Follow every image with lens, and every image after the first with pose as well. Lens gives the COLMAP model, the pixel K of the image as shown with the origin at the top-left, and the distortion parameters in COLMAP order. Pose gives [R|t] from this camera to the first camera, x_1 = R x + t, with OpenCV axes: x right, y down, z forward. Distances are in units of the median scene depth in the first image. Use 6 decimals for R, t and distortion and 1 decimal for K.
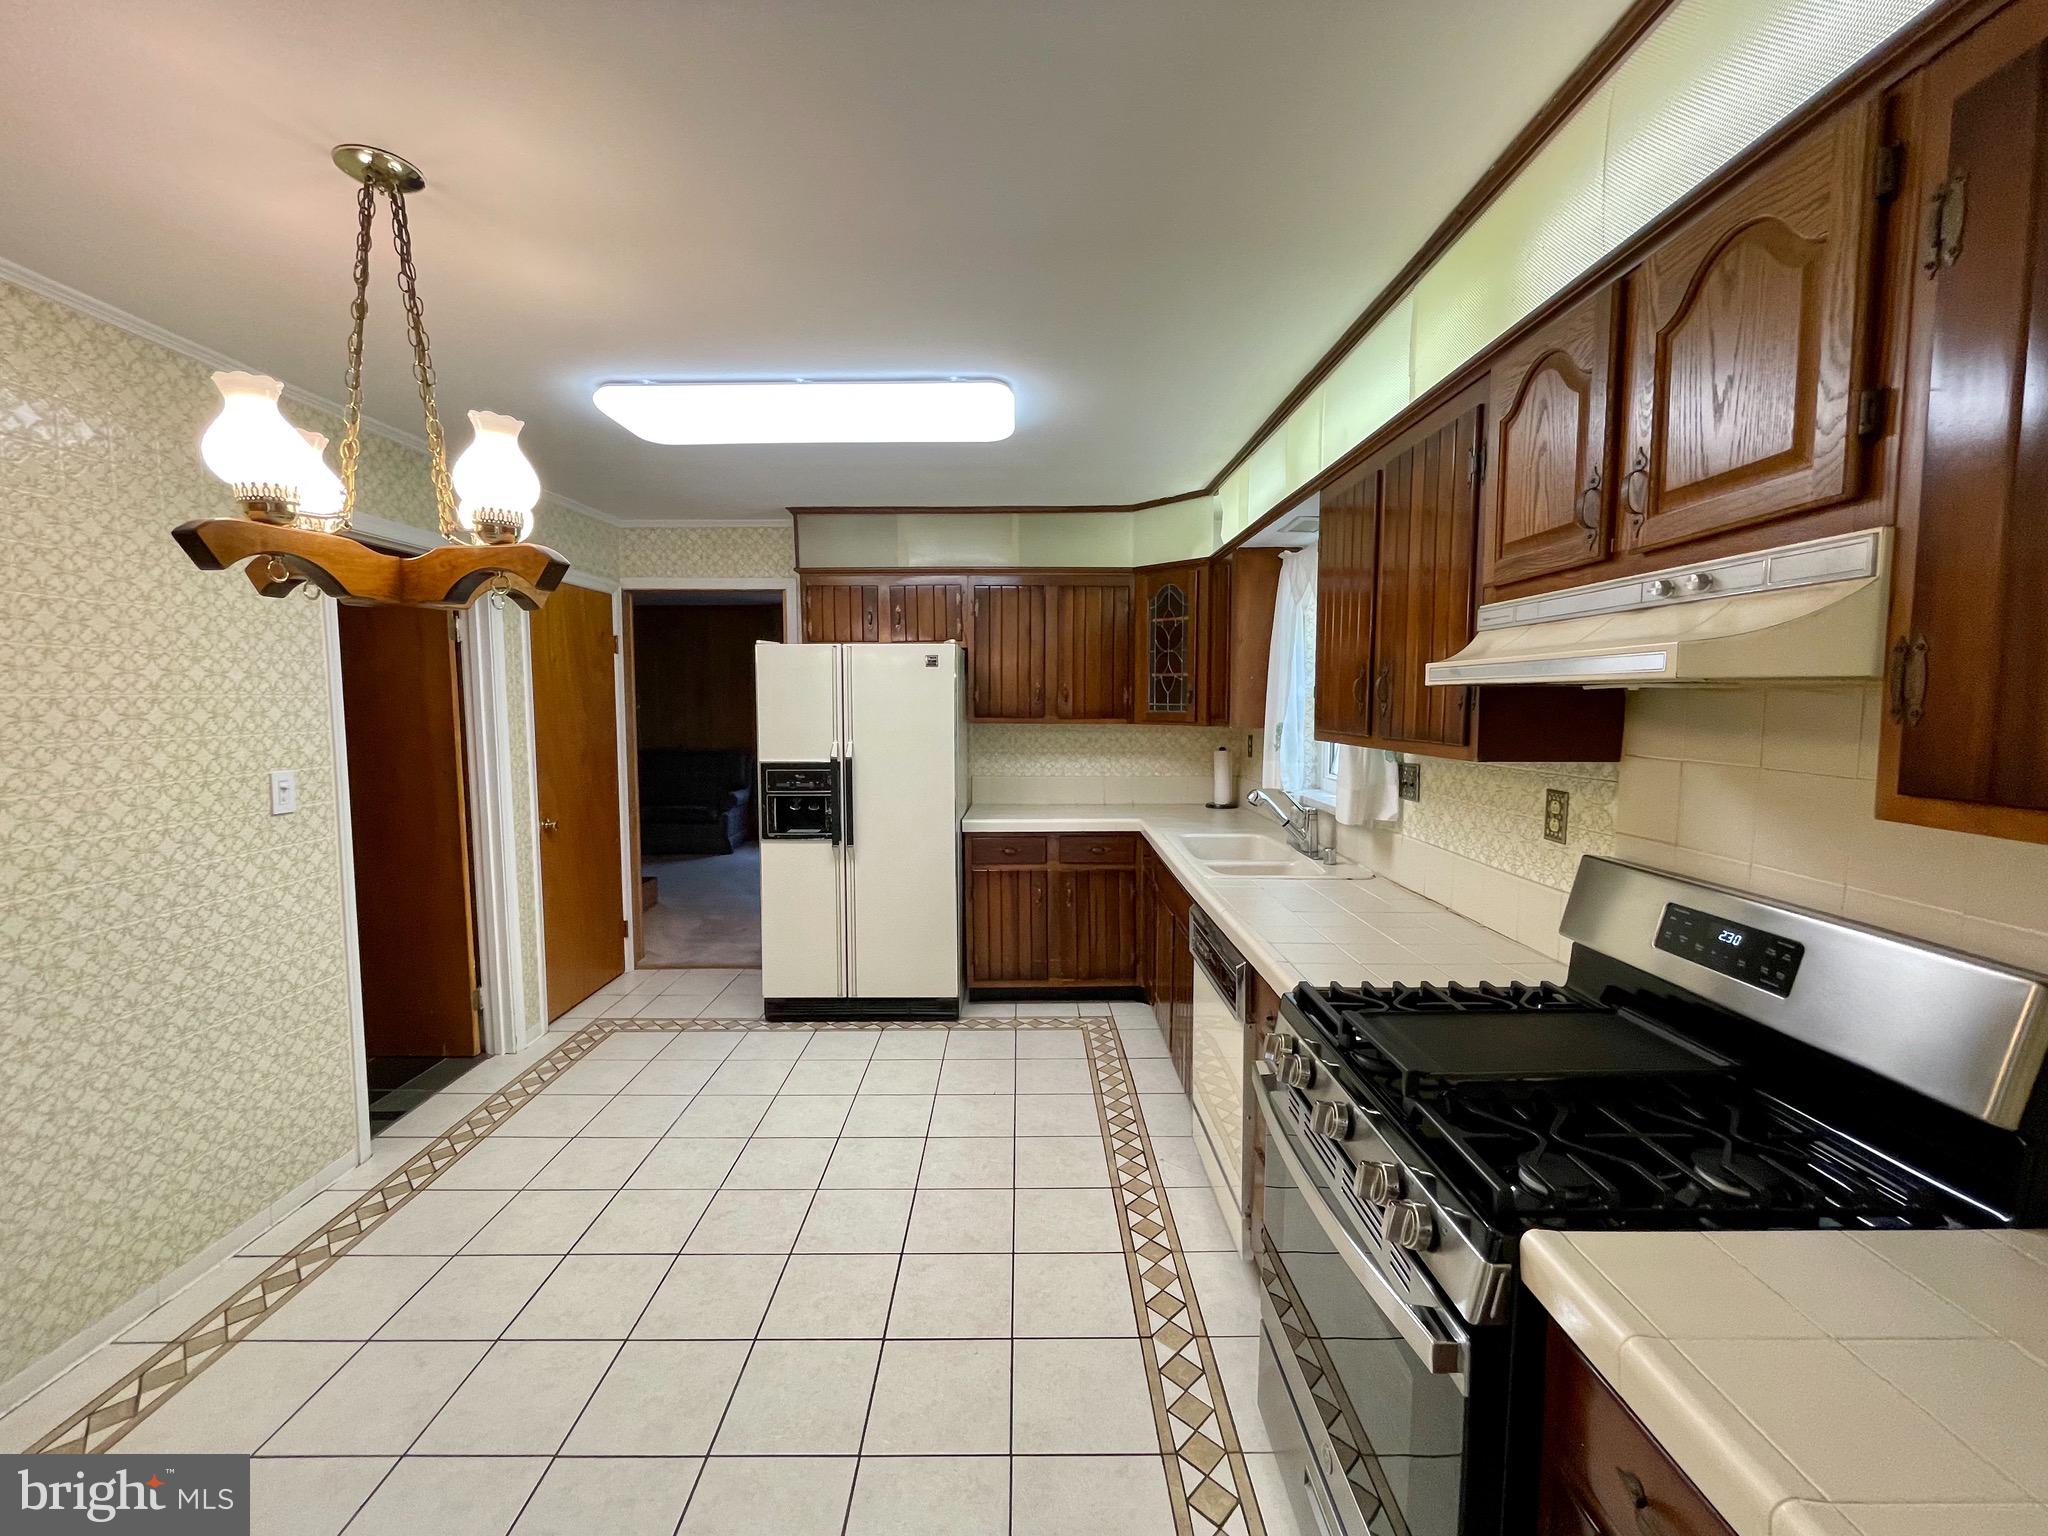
lens RADIAL K [[835.4, 0, 996.0], [0, 835.4, 756.4], [0, 0, 1]] dist [-0.000750, -0.000045]
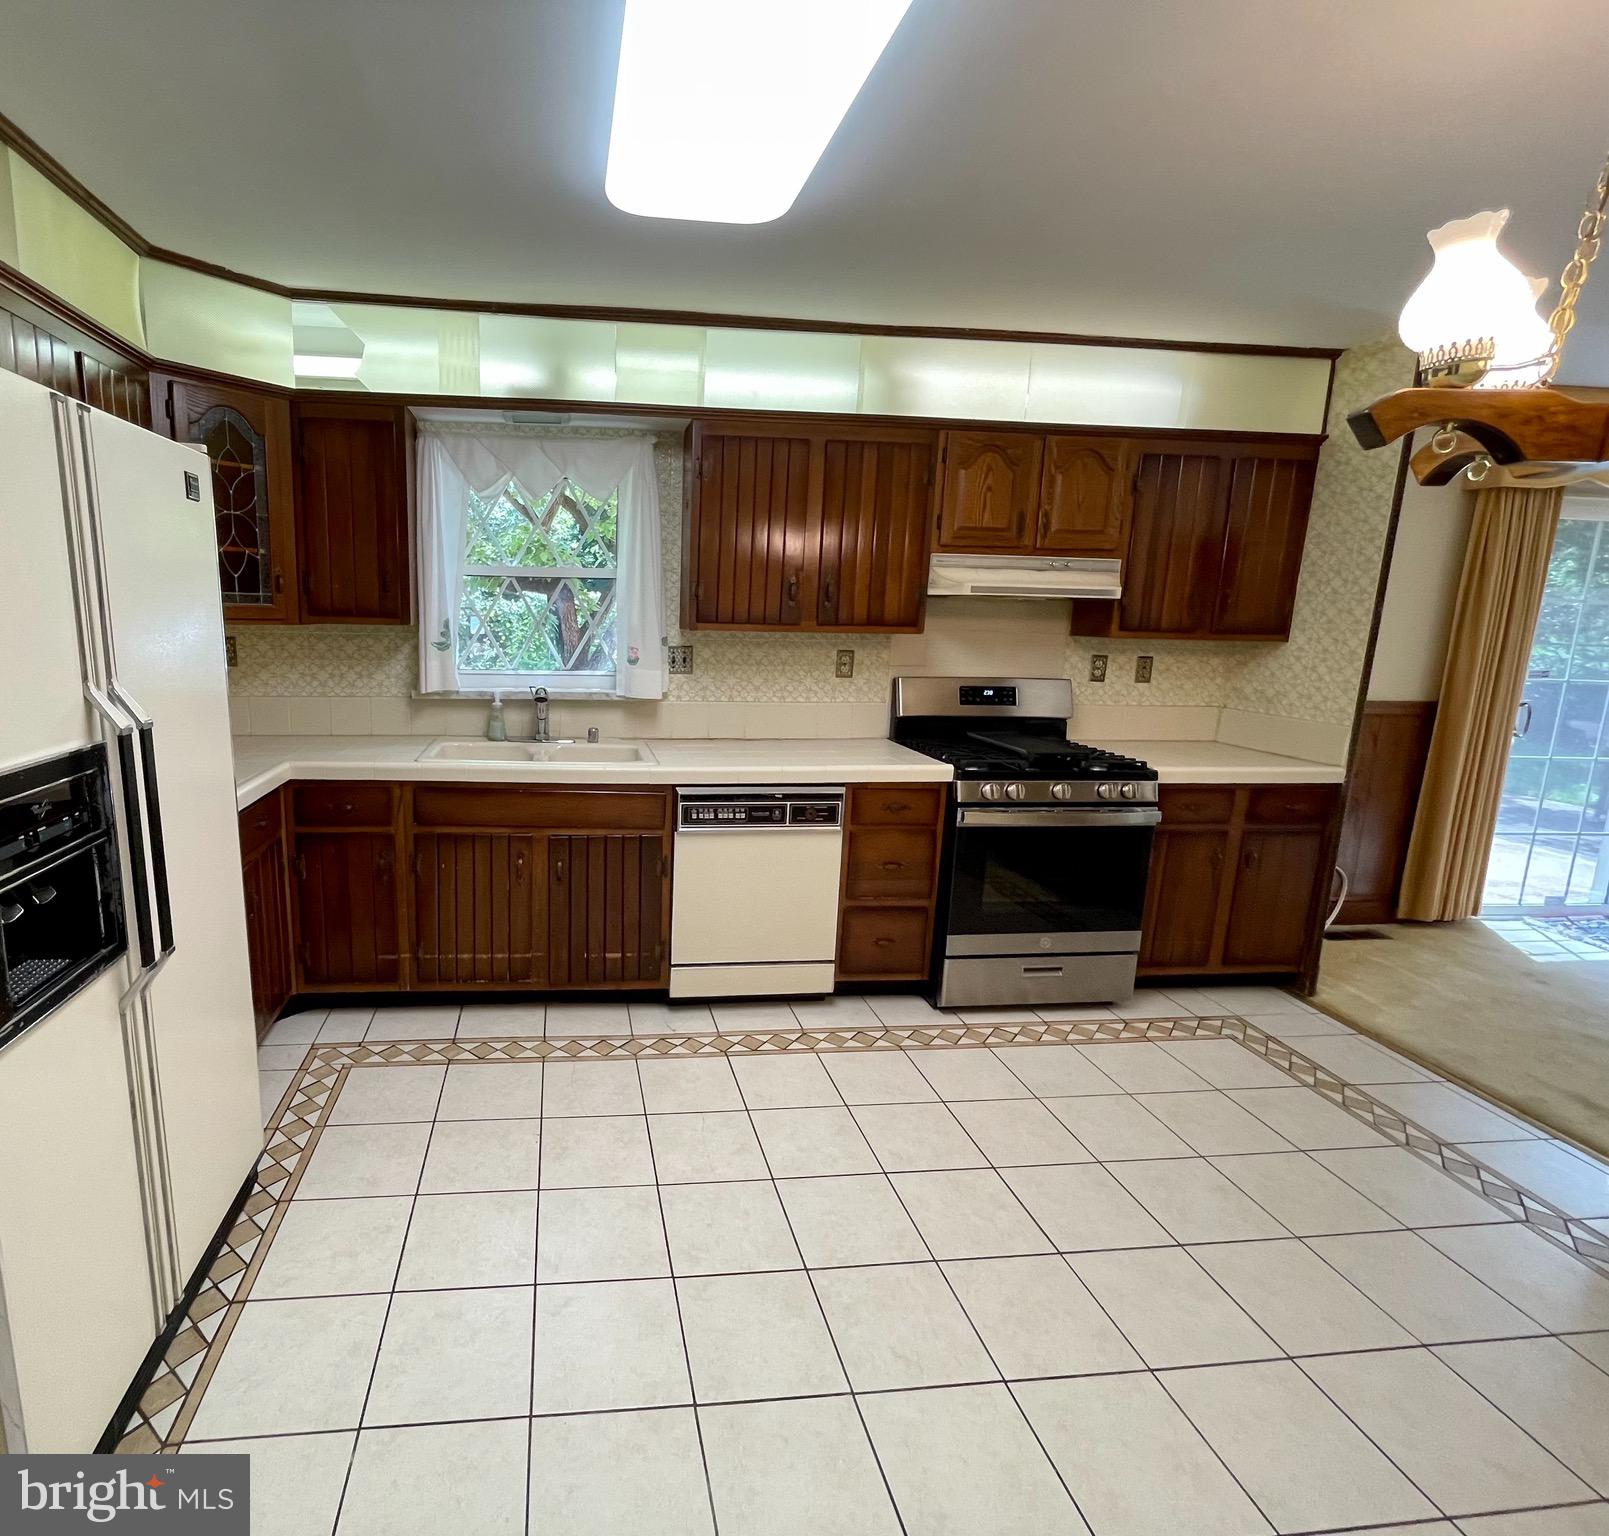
lens RADIAL K [[847.4, 0, 667.5], [0, 847.4, 763.5], [0, 0, 1]] dist [-0.001116, -0.000236]
pose [[-0.137811, -0.176512, 0.974603, -0.571463], [0.049179, 0.981559, 0.184725, -0.039264], [-0.989237, 0.073387, -0.126589, 0.801097]]
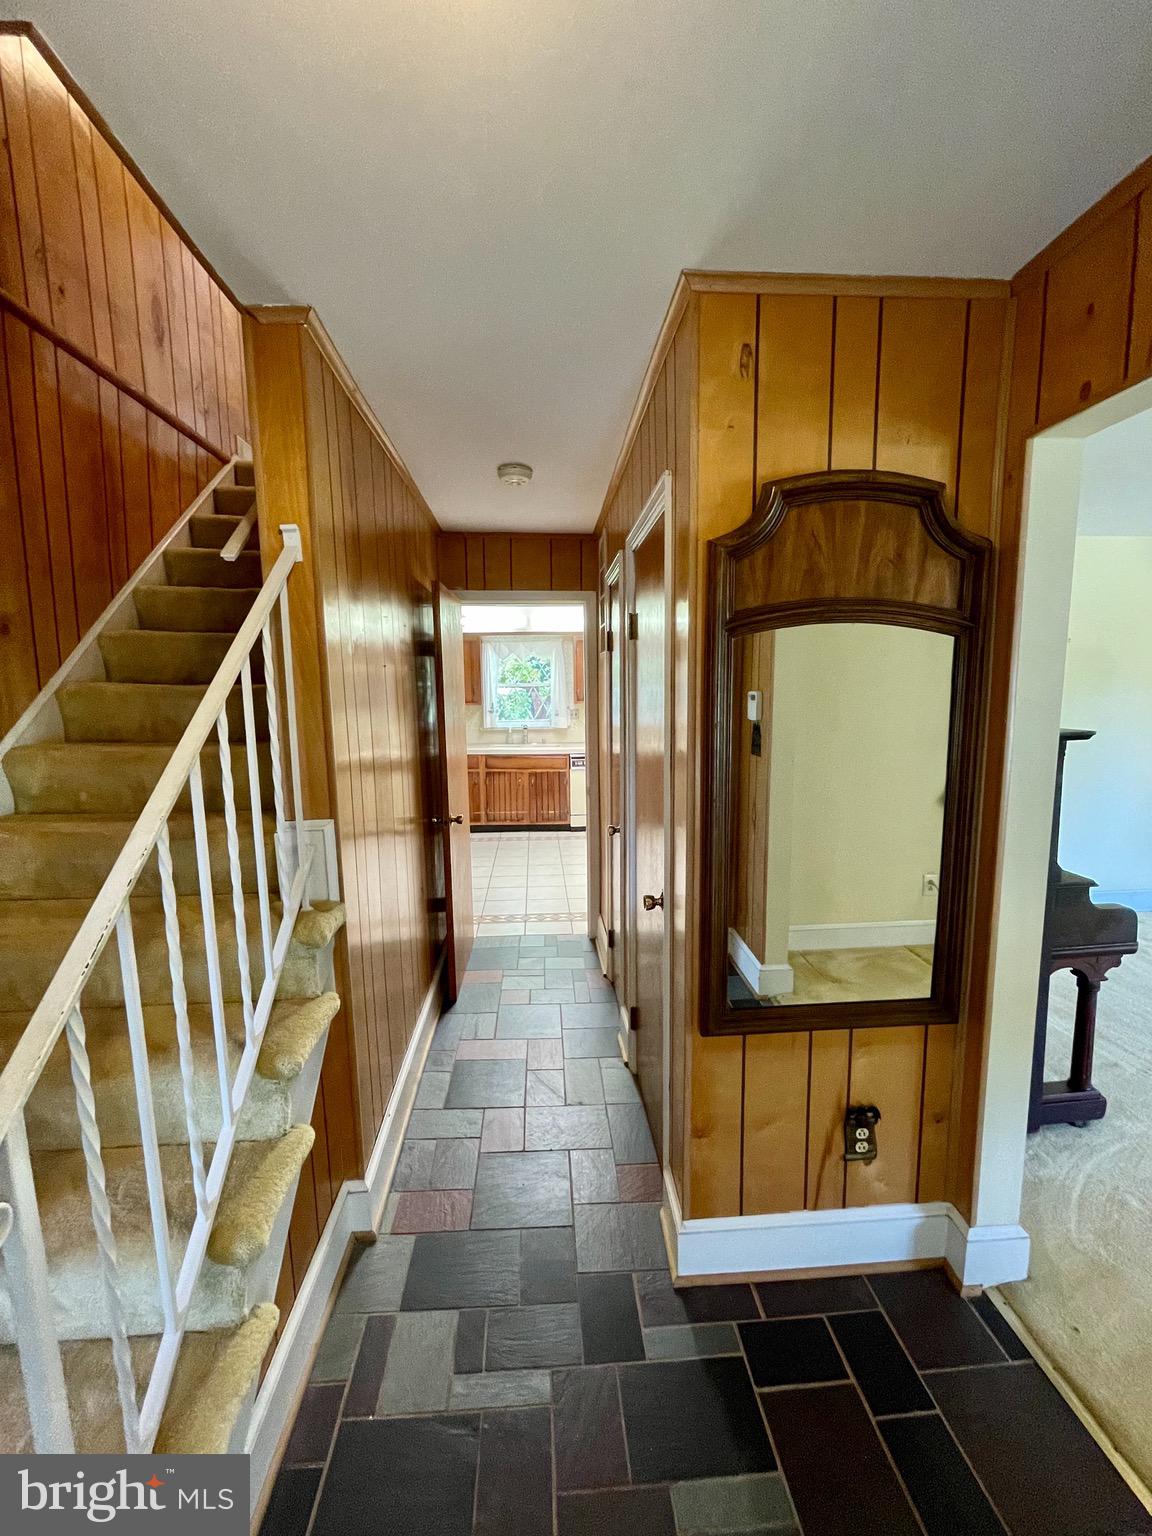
lens RADIAL K [[625.6, 0, 576.0], [0, 625.6, 768.0], [0, 0, 1]] dist [-0.001130, -0.000185]
pose [[-0.075656, -0.112106, 0.990812, -1.537687], [0.089007, 0.988934, 0.118690, -0.041338], [-0.993153, 0.097169, -0.064841, 0.796488]]
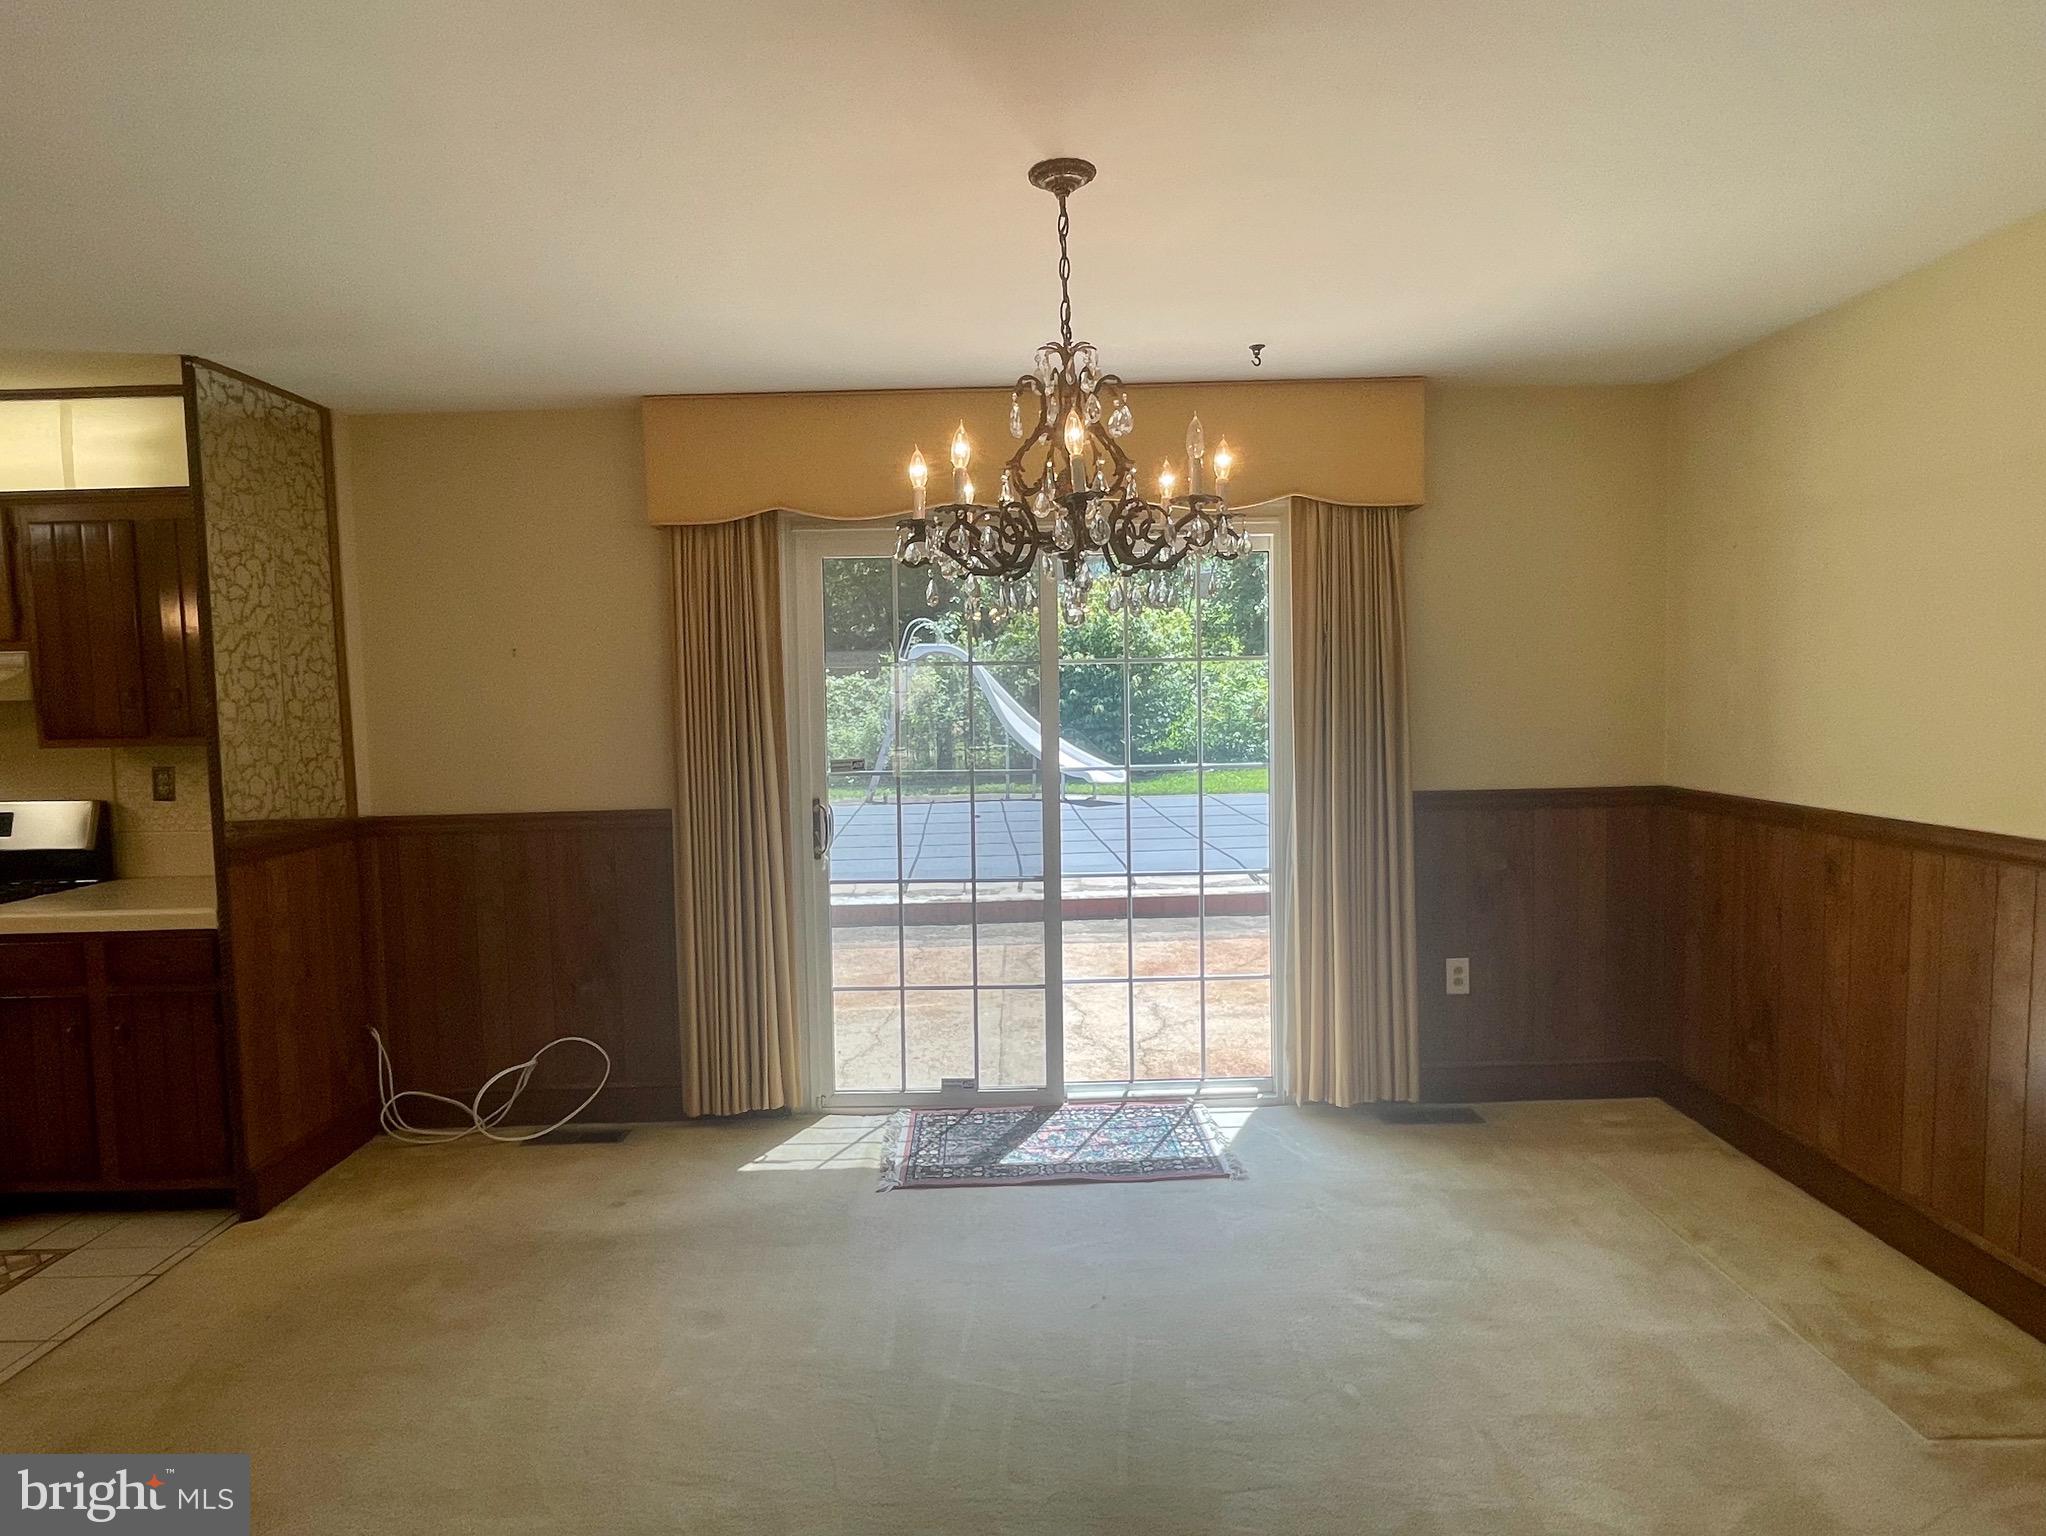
lens RADIAL K [[1172.9, 0, 1023.0], [0, 1172.9, 768.0], [0, 0, 1]] dist [0.012191, 0.000522]
pose [[-0.020963, -0.064133, 0.997721, -0.735313], [0.096332, 0.993168, 0.065865, 0.047571], [-0.995128, 0.097494, -0.014642, -0.554183]]
